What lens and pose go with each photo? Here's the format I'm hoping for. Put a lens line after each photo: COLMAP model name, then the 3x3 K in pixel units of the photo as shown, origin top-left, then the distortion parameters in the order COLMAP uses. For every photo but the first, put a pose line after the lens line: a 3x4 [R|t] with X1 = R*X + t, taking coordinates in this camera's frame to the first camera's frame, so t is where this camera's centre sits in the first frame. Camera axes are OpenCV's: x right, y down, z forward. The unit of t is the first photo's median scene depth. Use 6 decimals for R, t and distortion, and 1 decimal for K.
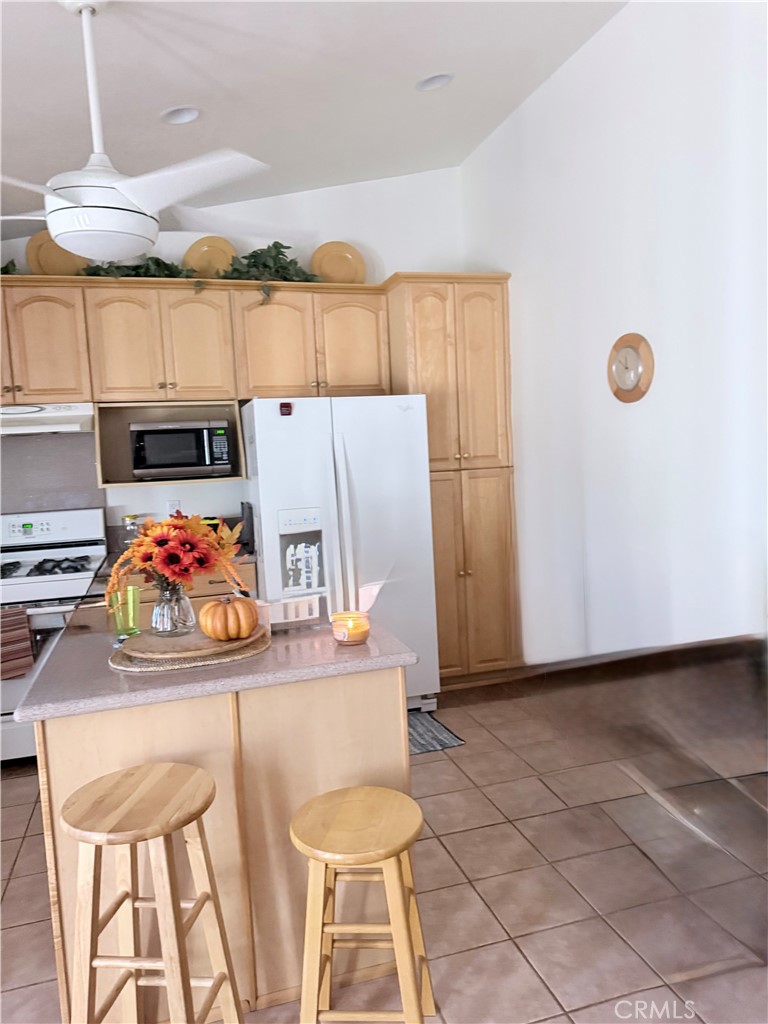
lens RADIAL K [[727.4, 0, 393.4], [0, 727.4, 516.3], [0, 0, 1]] dist [-0.009133, -0.000089]
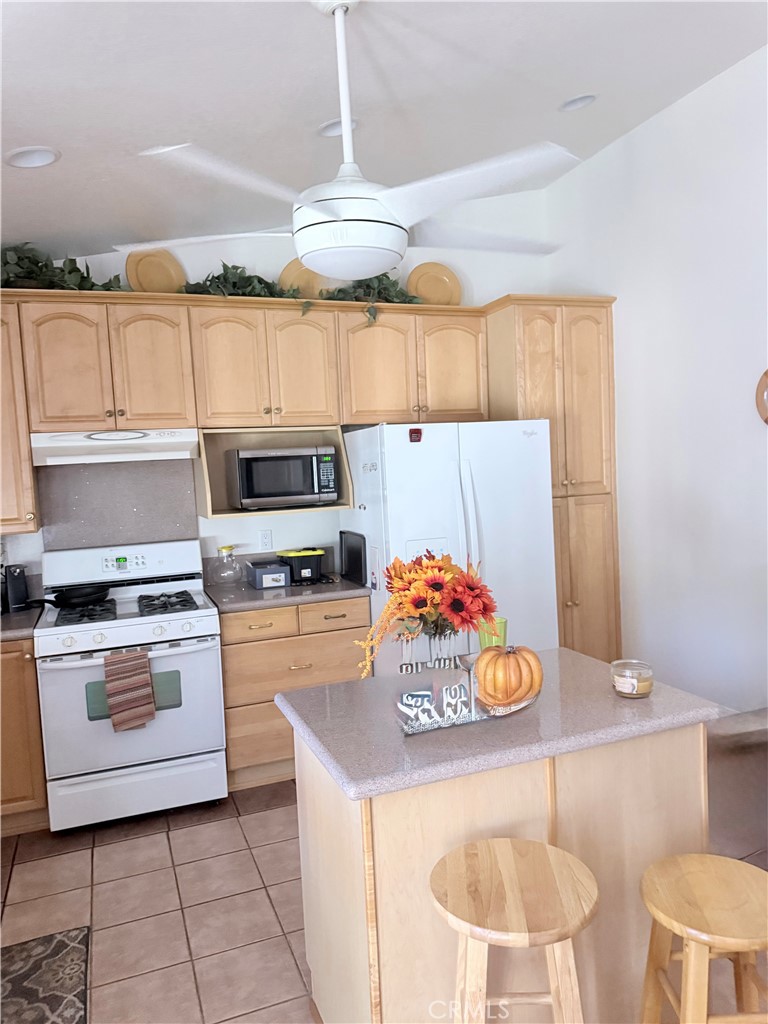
lens RADIAL K [[726.8, 0, 382.9], [0, 726.8, 513.9], [0, 0, 1]] dist [0.010914, -0.019677]
pose [[0.997978, -0.008041, 0.063044, -0.224096], [0.009907, 0.999520, -0.029343, -0.014862], [-0.062777, 0.029908, 0.997579, 0.045834]]
